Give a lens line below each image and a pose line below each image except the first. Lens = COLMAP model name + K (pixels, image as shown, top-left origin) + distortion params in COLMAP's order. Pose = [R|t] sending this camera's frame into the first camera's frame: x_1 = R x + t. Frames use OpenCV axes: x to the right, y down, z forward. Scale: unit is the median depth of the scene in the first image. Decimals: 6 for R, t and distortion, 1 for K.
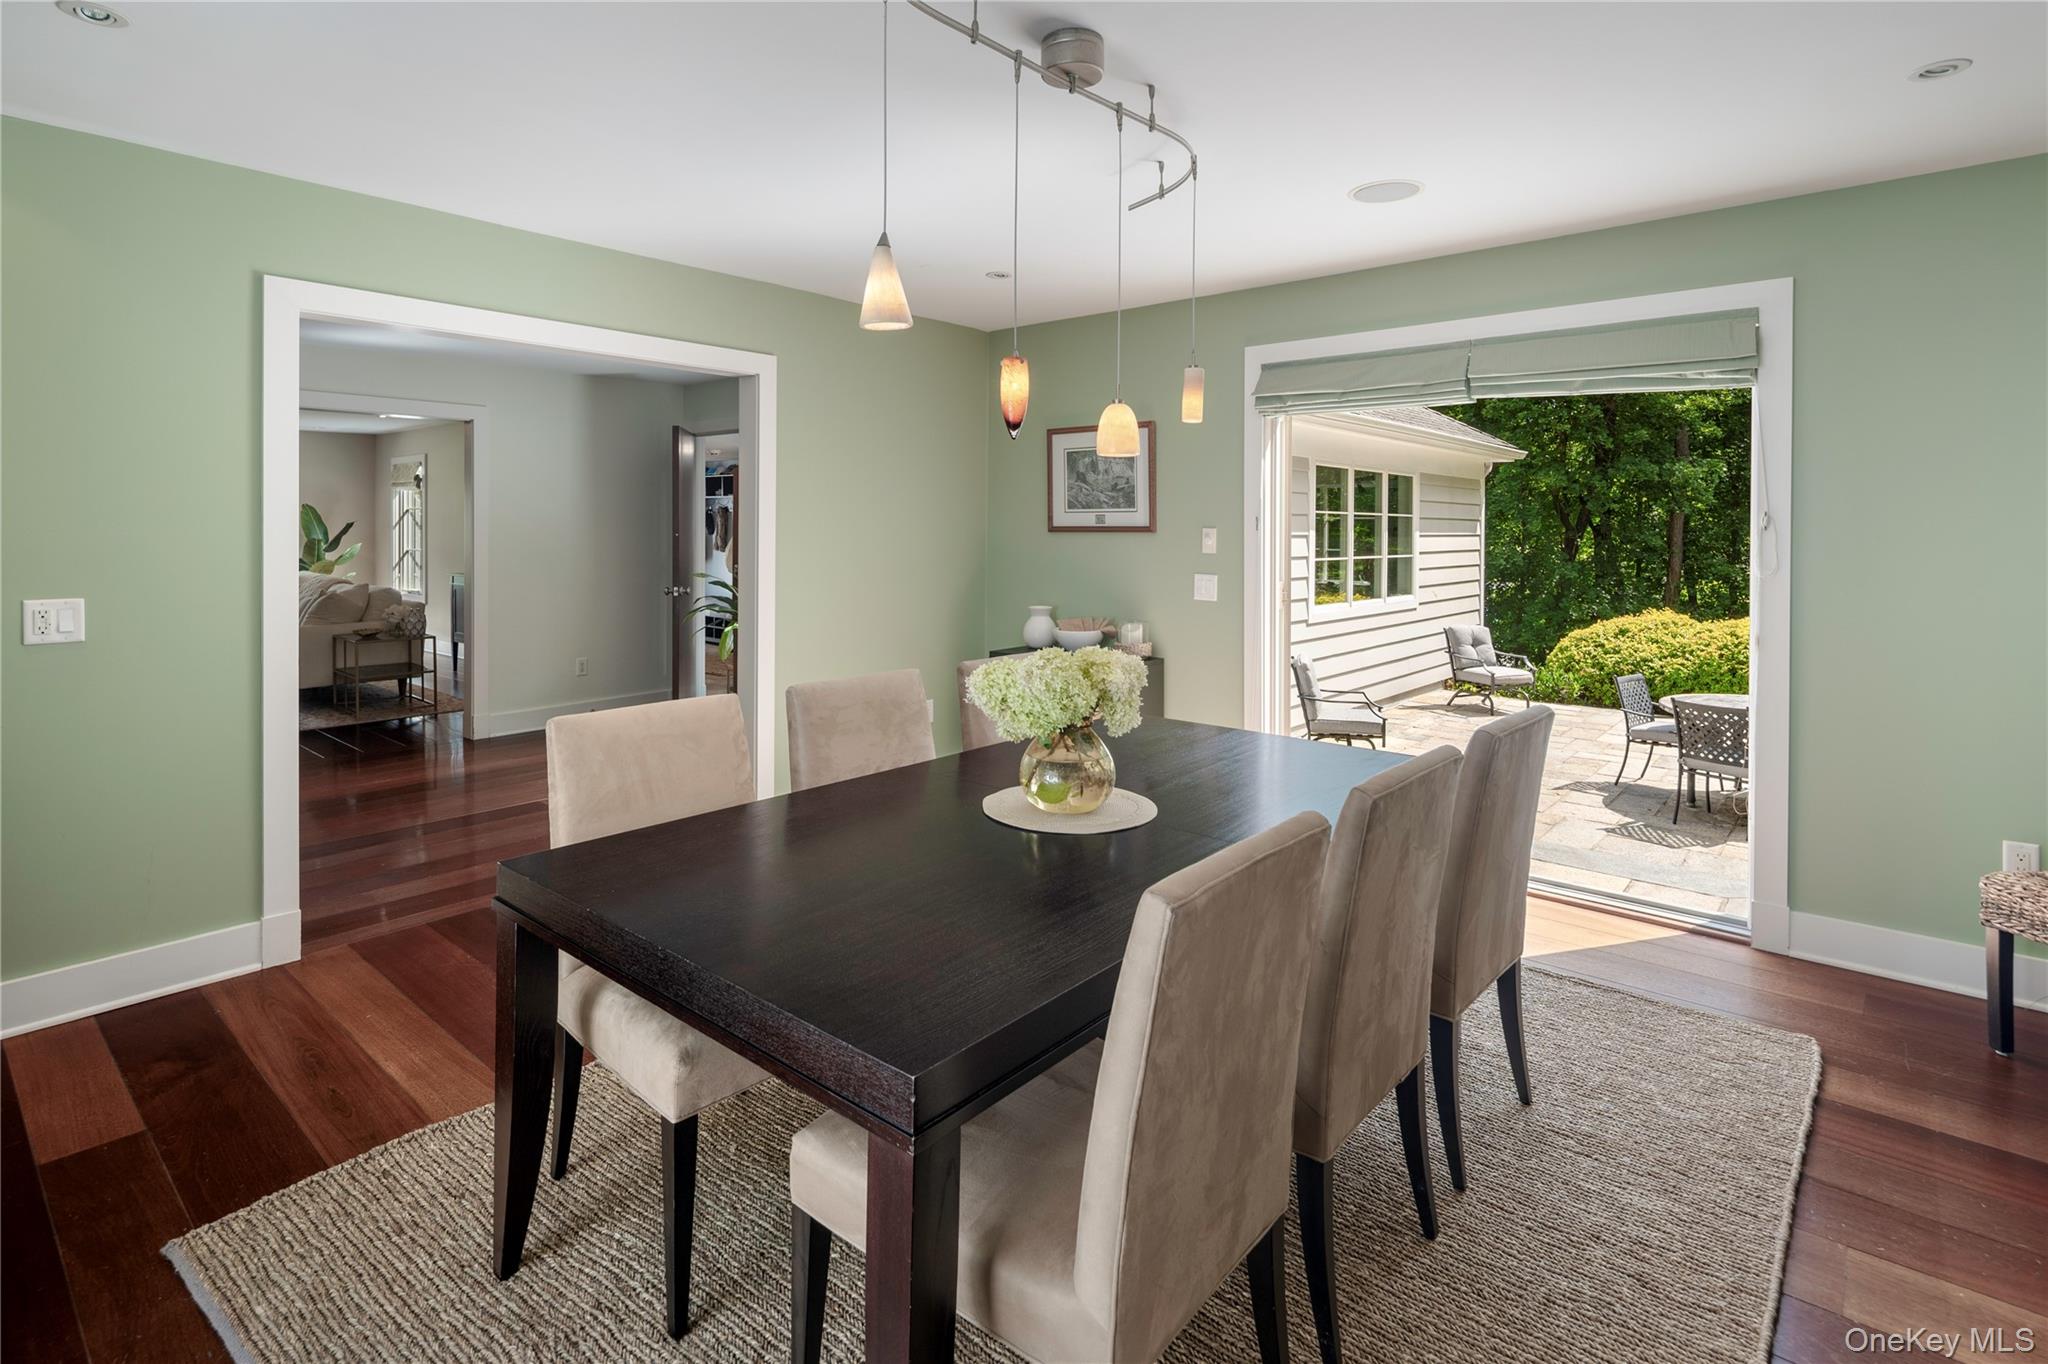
lens RADIAL K [[1011.9, 0, 1025.5], [0, 1011.9, 632.8], [0, 0, 1]] dist [-0.000126, 0.000598]
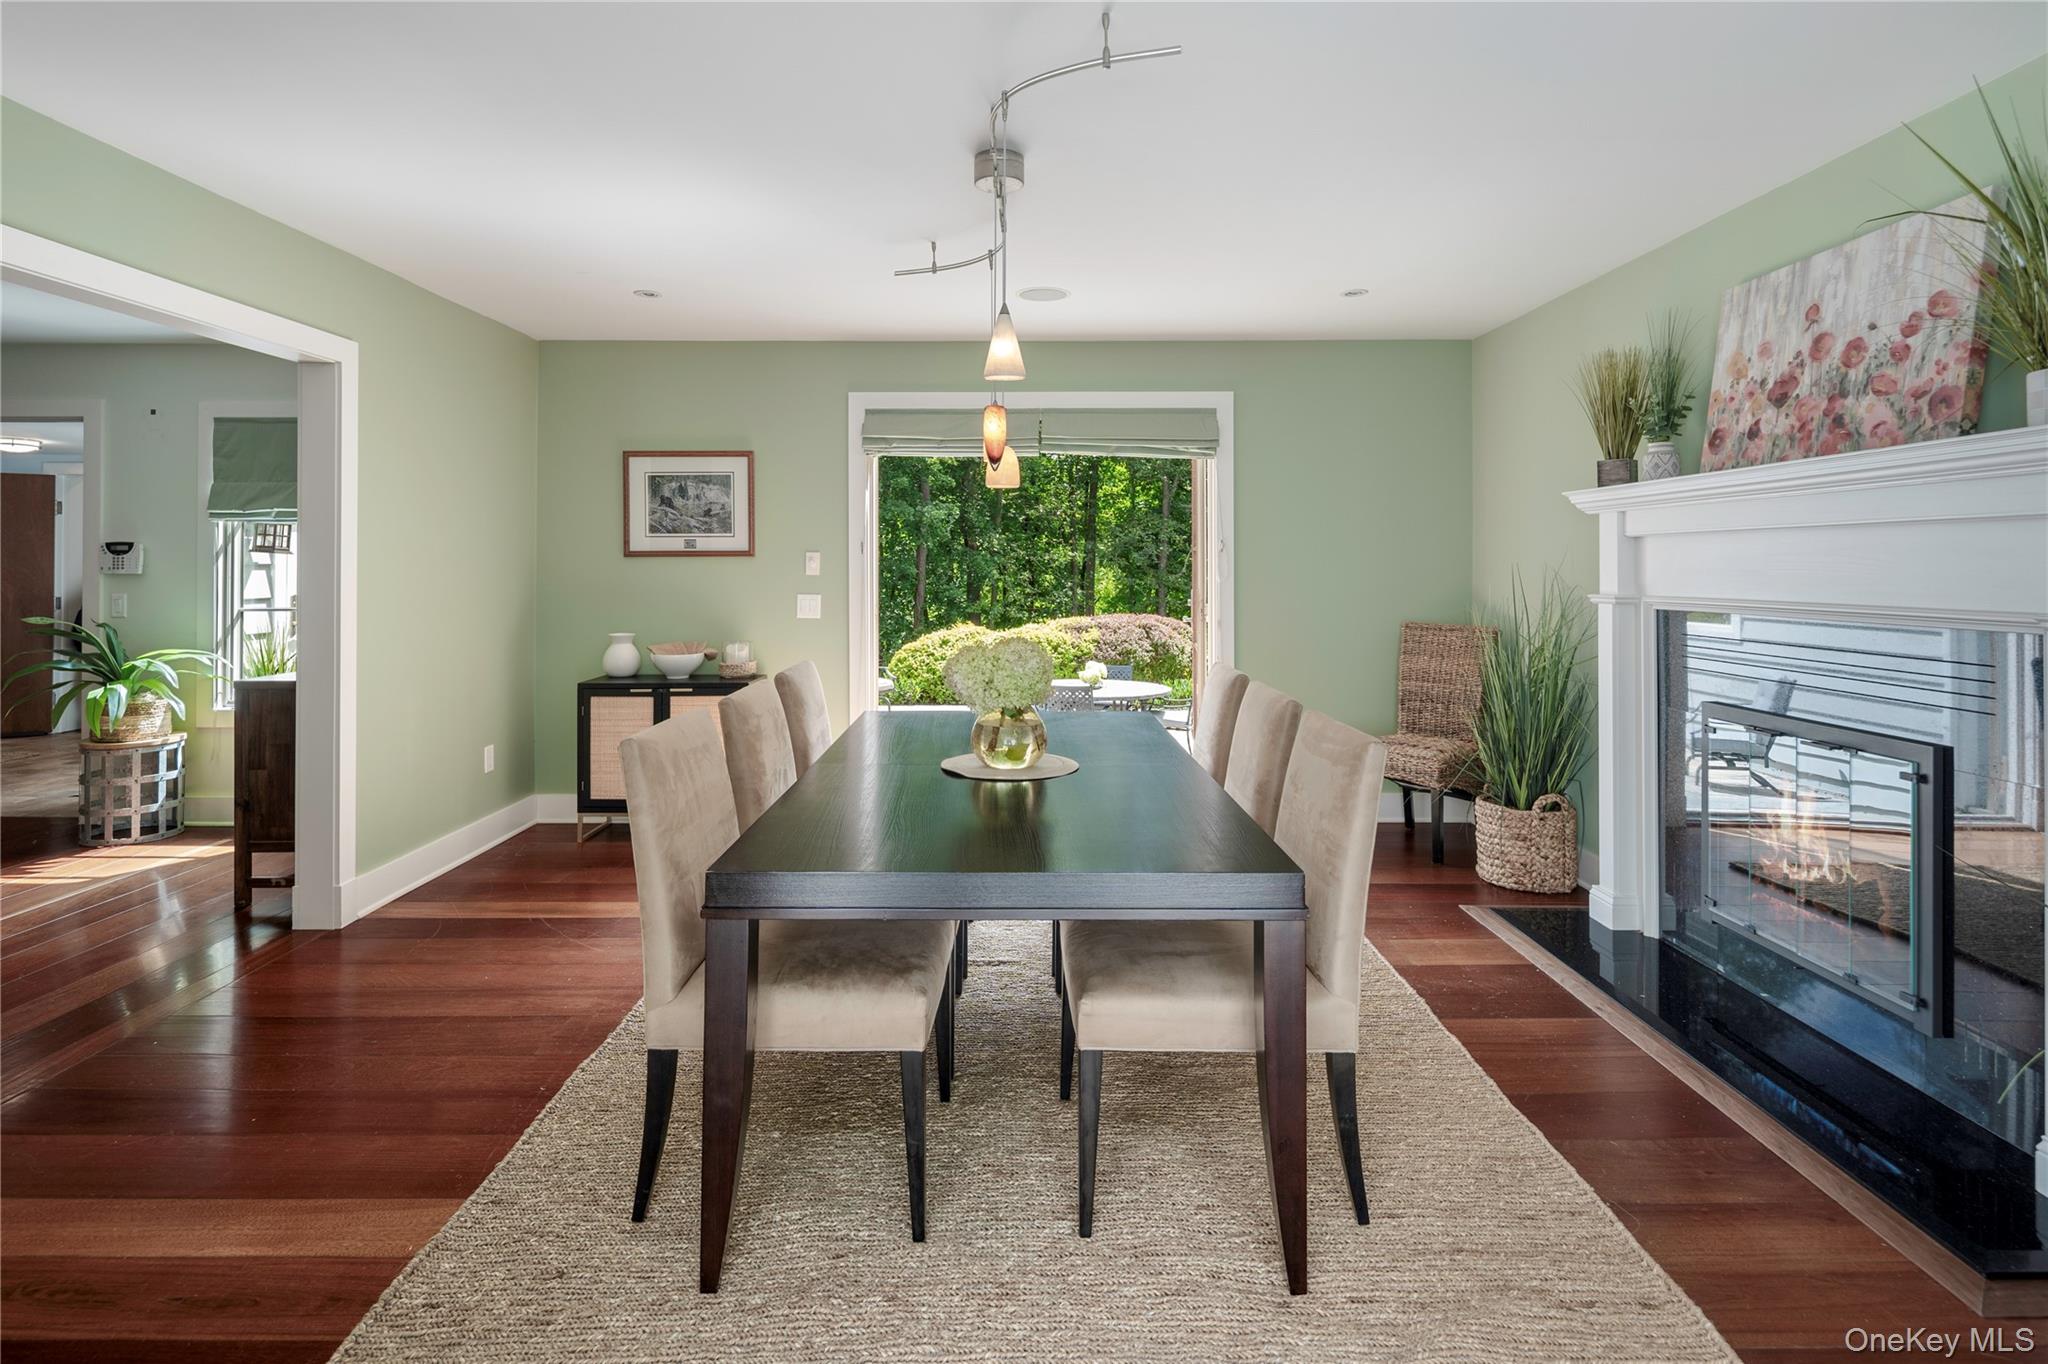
lens RADIAL K [[1006.1, 0, 1024.0], [0, 1006.1, 682.0], [0, 0, 1]] dist [0.000167, 0.000254]
pose [[0.756619, -0.080132, 0.648927, -0.347672], [0.069854, 0.996688, 0.041629, 0.007713], [-0.650114, 0.013833, 0.759711, 0.016313]]
